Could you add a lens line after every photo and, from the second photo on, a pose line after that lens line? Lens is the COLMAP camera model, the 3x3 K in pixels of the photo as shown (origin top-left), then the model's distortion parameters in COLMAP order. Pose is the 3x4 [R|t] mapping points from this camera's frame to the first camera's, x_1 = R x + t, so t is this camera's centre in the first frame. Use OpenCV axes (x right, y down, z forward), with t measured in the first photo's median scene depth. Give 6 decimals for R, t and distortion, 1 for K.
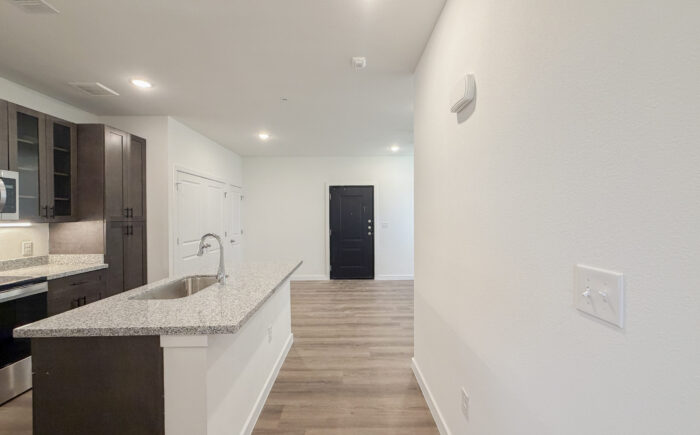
lens RADIAL K [[278.2, 0, 350.0], [0, 278.2, 217.5], [0, 0, 1]] dist [0.001710, 0.000076]
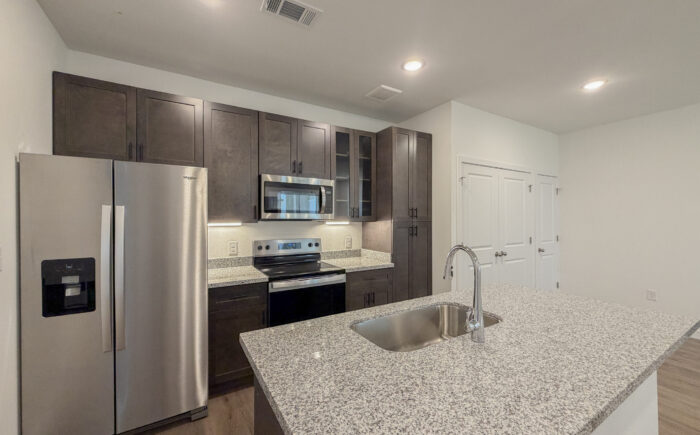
lens RADIAL K [[278.2, 0, 350.0], [0, 278.2, 217.5], [0, 0, 1]] dist [0.001710, 0.000076]
pose [[0.505645, 0.003289, -0.862735, -0.079036], [-0.004351, 0.999990, 0.001262, -0.001195], [0.862731, 0.003116, 0.505654, 0.352671]]
